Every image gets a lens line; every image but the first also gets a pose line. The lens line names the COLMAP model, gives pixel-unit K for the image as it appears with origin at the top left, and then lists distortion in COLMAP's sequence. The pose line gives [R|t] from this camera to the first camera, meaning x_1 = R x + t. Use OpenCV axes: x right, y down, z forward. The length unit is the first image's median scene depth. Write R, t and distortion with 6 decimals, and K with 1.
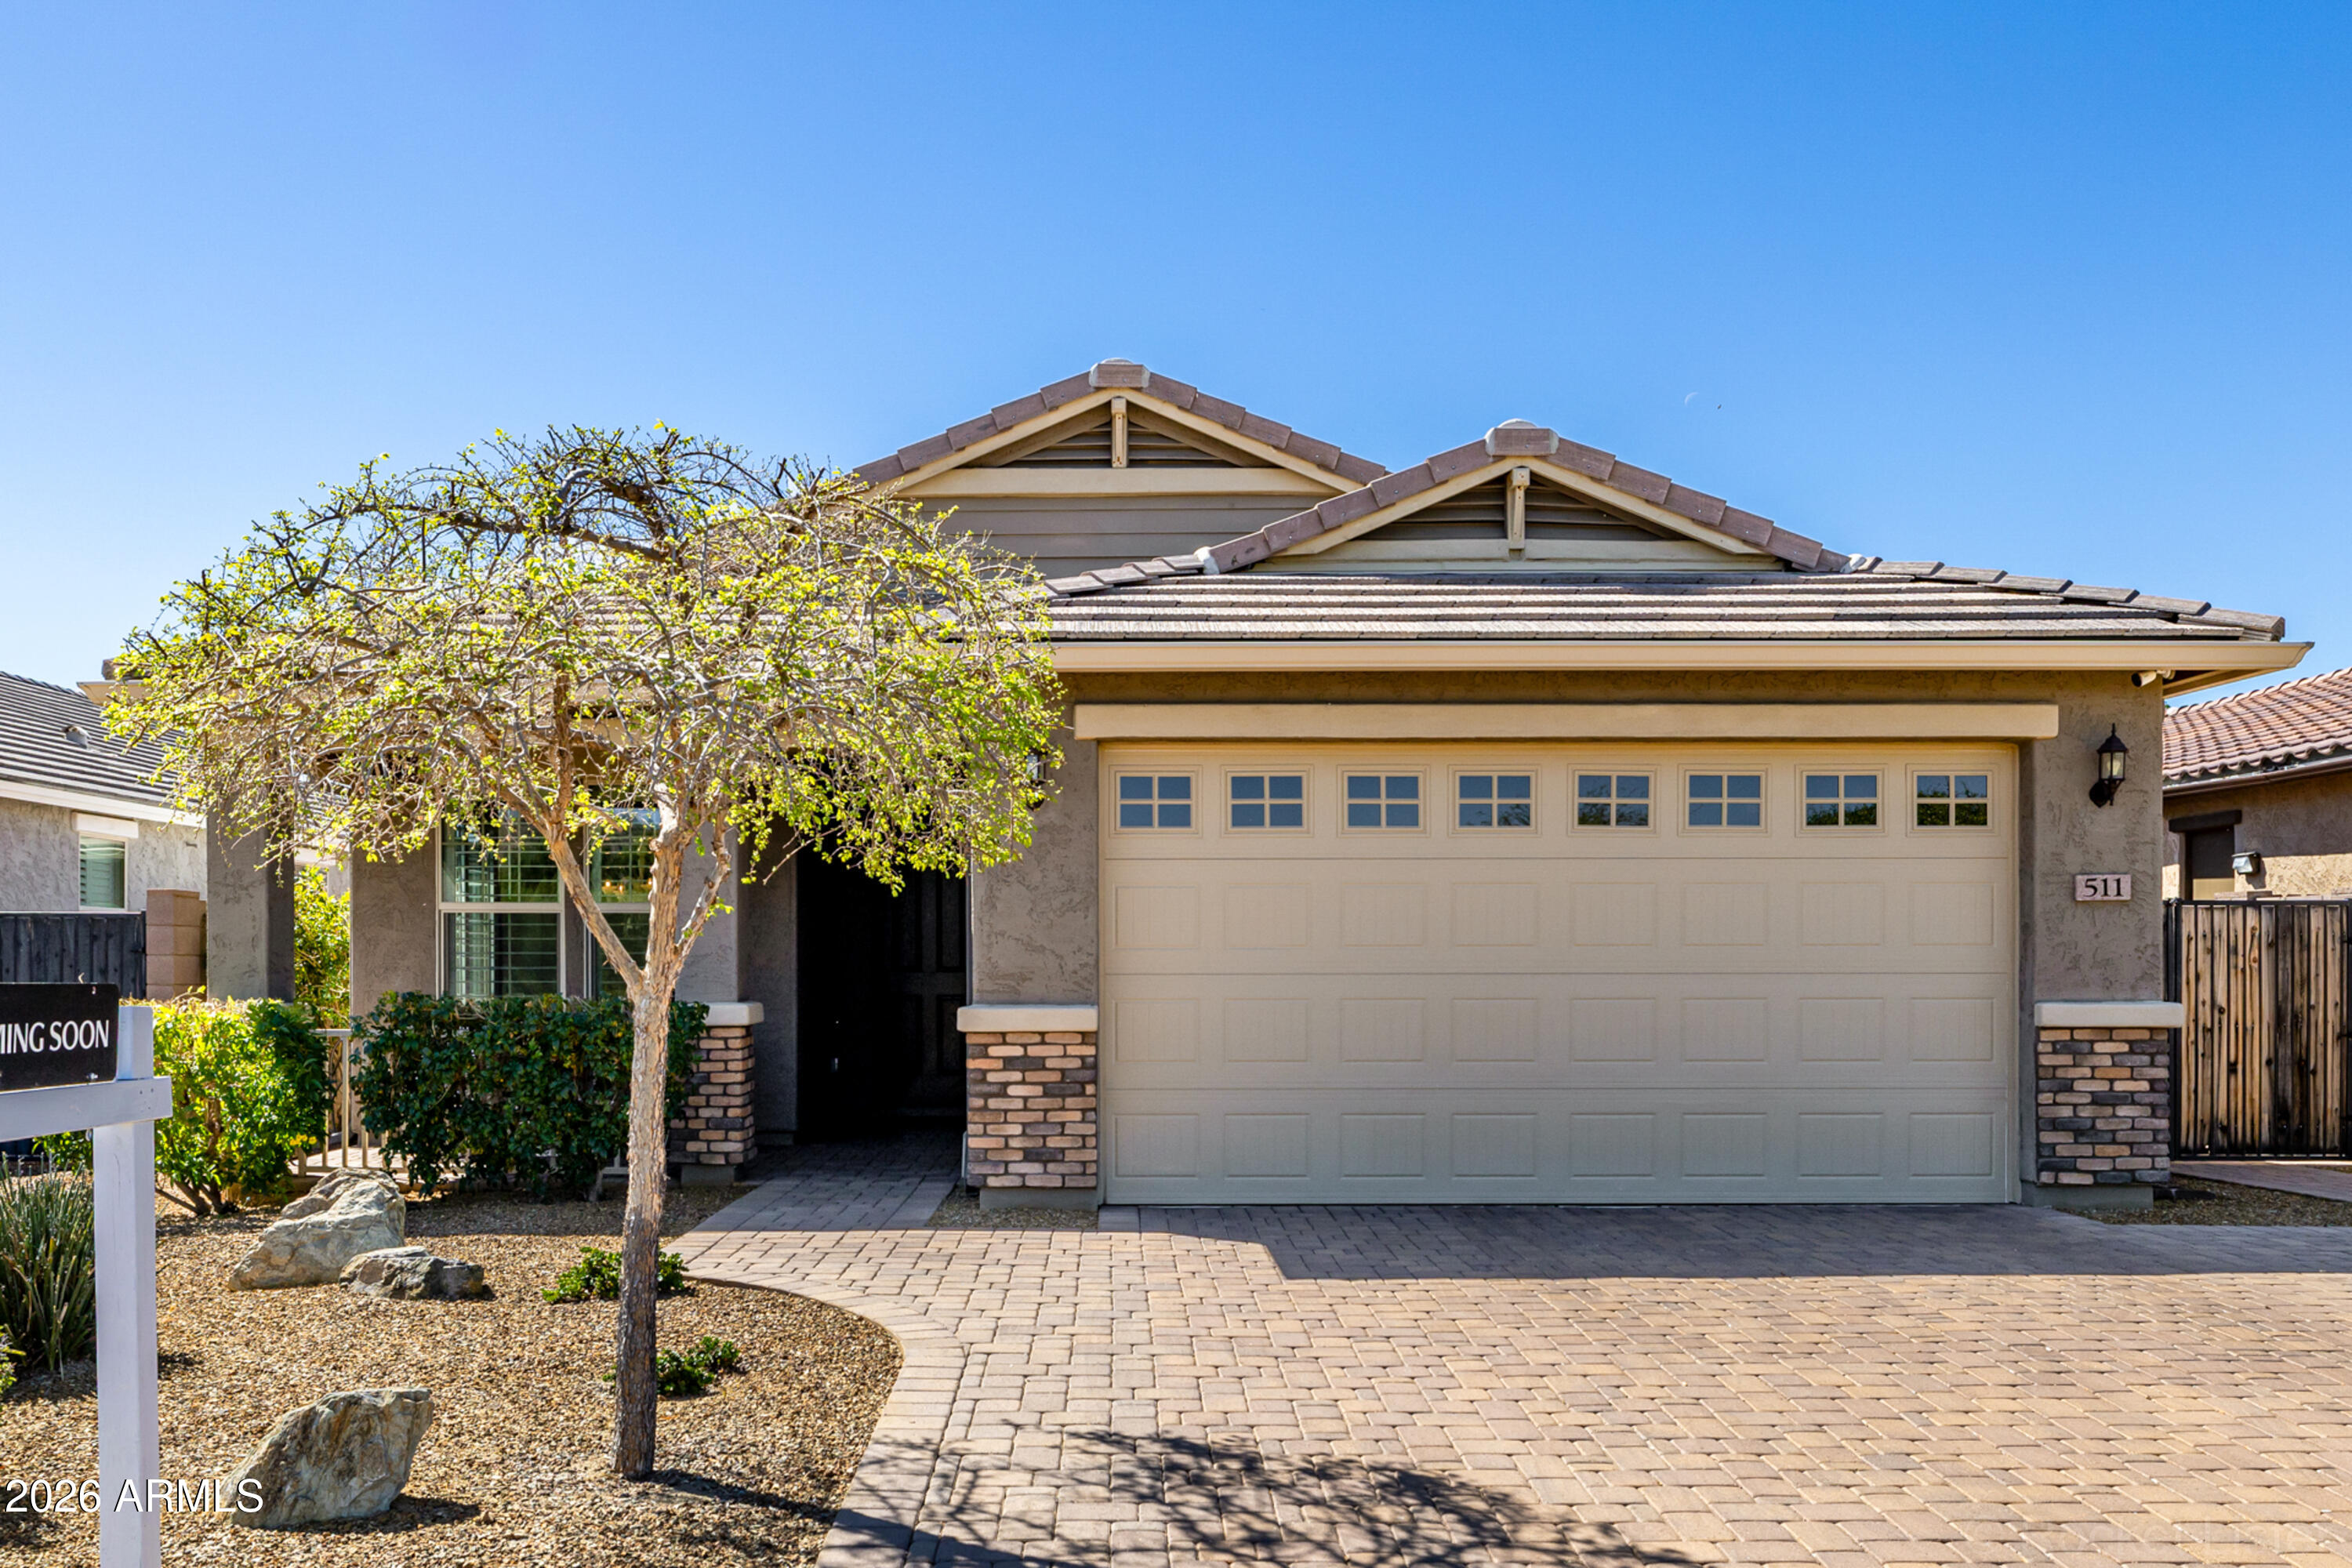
lens RADIAL K [[1874.9, 0, 1099.3], [0, 1874.9, 970.7], [0, 0, 1]] dist [-0.000445, -0.003949]
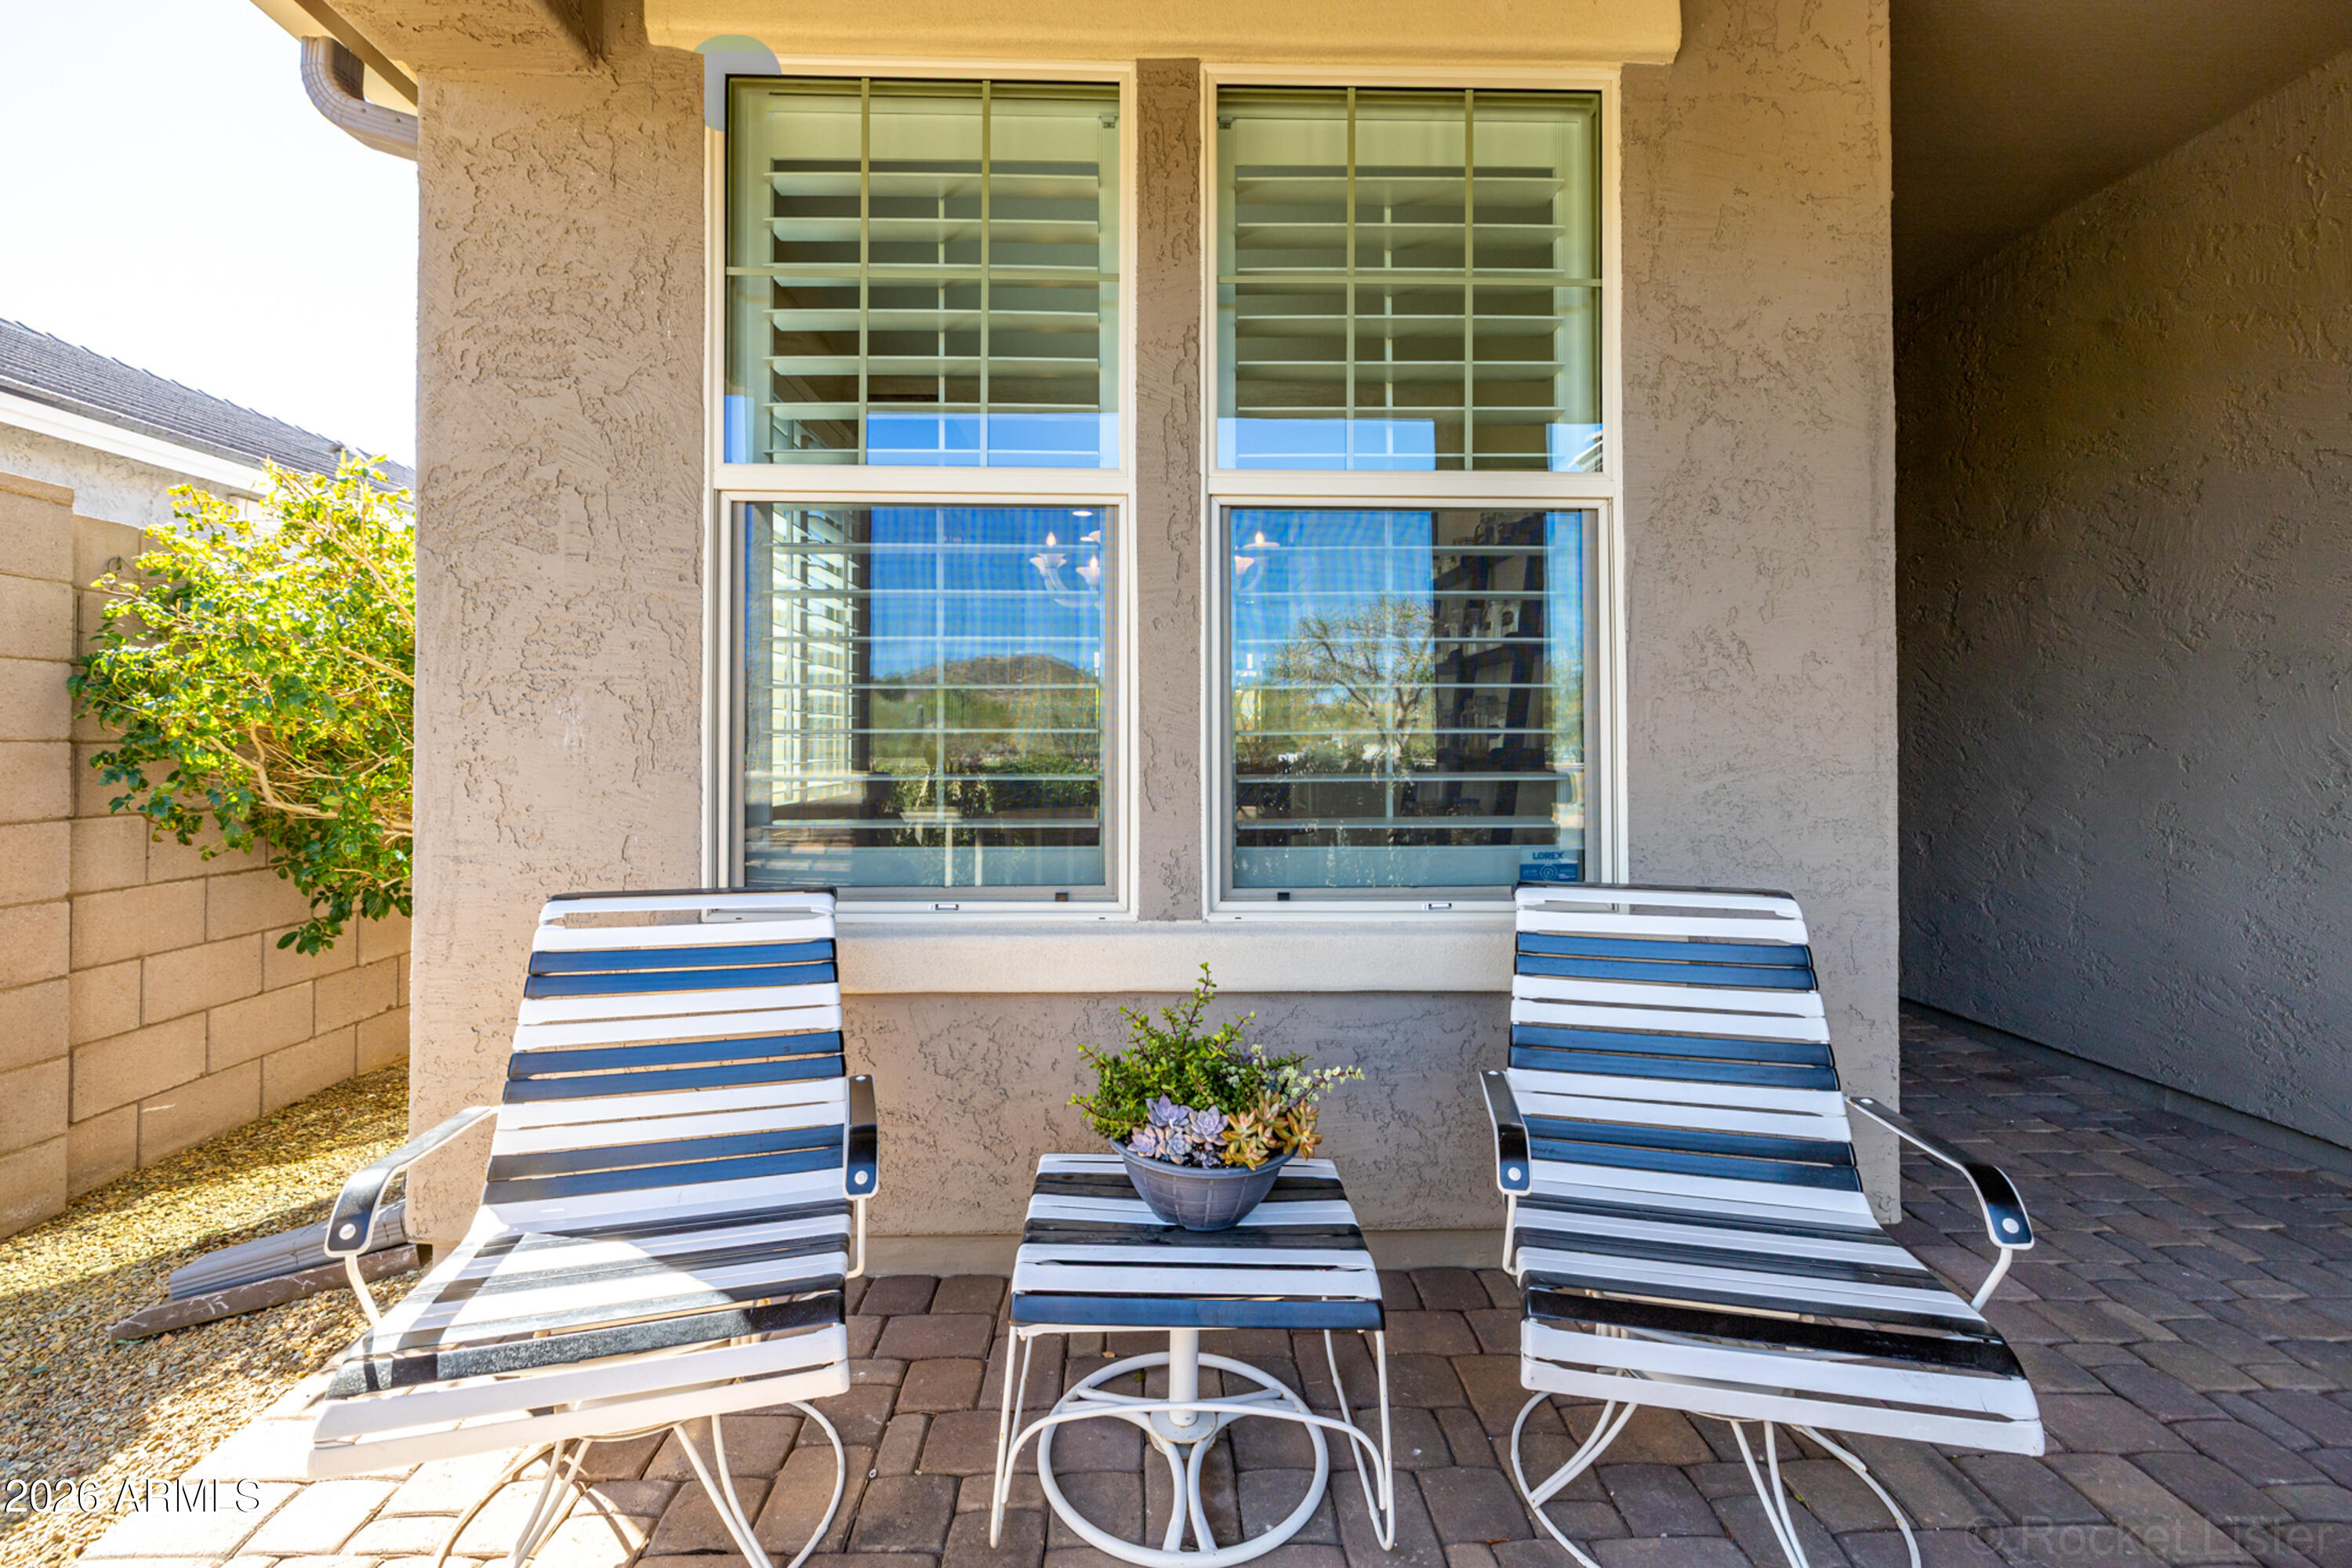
lens RADIAL K [[1013.4, 0, 1185.1], [0, 1013.4, 771.0], [0, 0, 1]] dist [-0.001069, -0.000713]
pose [[0.998676, 0.003275, 0.051342, -0.376997], [-0.002342, 0.999831, -0.018219, 0.019591], [-0.051393, 0.018075, 0.998515, 1.101925]]
